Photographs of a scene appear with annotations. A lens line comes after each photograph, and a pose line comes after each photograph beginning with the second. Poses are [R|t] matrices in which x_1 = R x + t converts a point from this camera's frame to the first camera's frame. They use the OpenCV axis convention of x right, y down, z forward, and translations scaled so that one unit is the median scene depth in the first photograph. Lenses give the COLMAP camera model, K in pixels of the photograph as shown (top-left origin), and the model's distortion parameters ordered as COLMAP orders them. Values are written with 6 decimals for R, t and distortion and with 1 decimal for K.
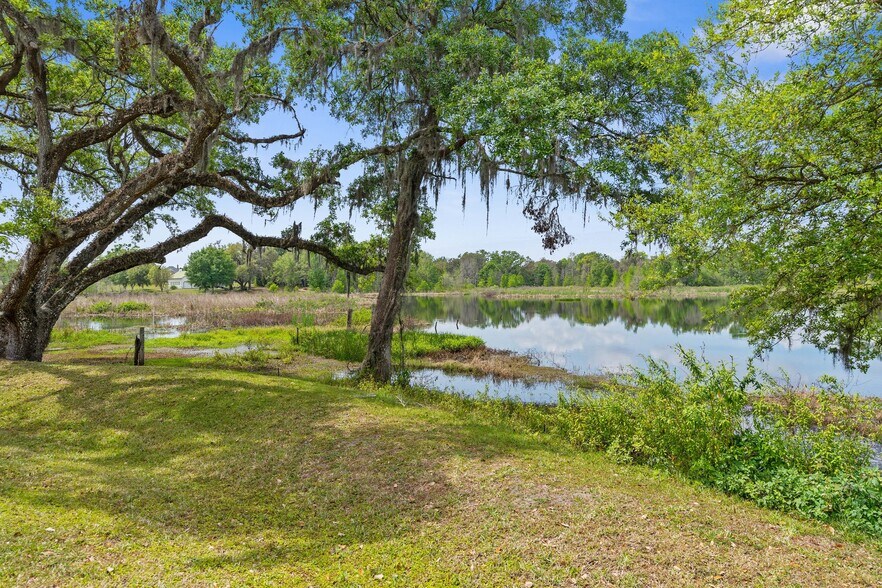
lens RADIAL K [[876.4, 0, 441.0], [0, 876.4, 294.0], [0, 0, 1]] dist [0.004634, -0.002543]
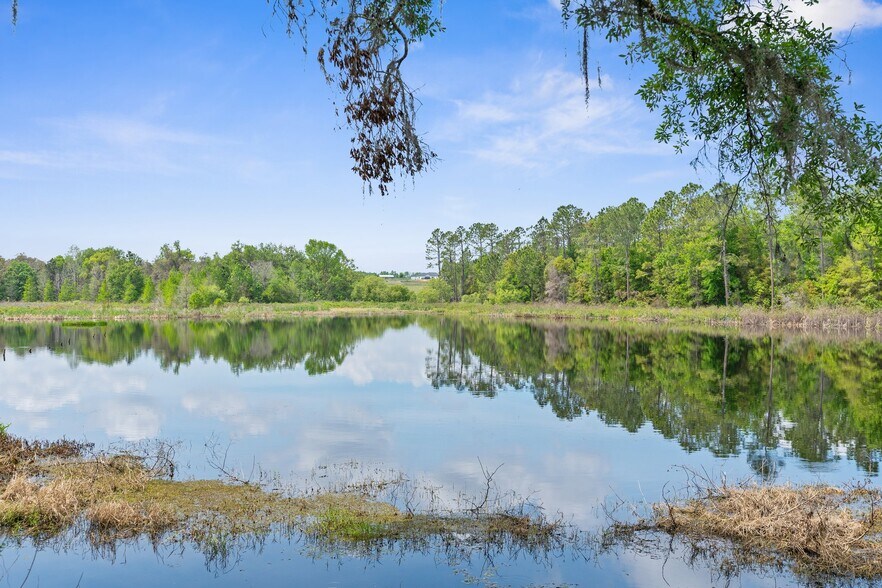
lens RADIAL K [[876.4, 0, 441.0], [0, 876.4, 294.0], [0, 0, 1]] dist [0.004634, -0.002543]
pose [[0.776688, 0.012556, 0.629761, -0.037708], [0.002993, 0.999716, -0.023624, 0.001052], [-0.629879, 0.020234, 0.776430, 0.368434]]
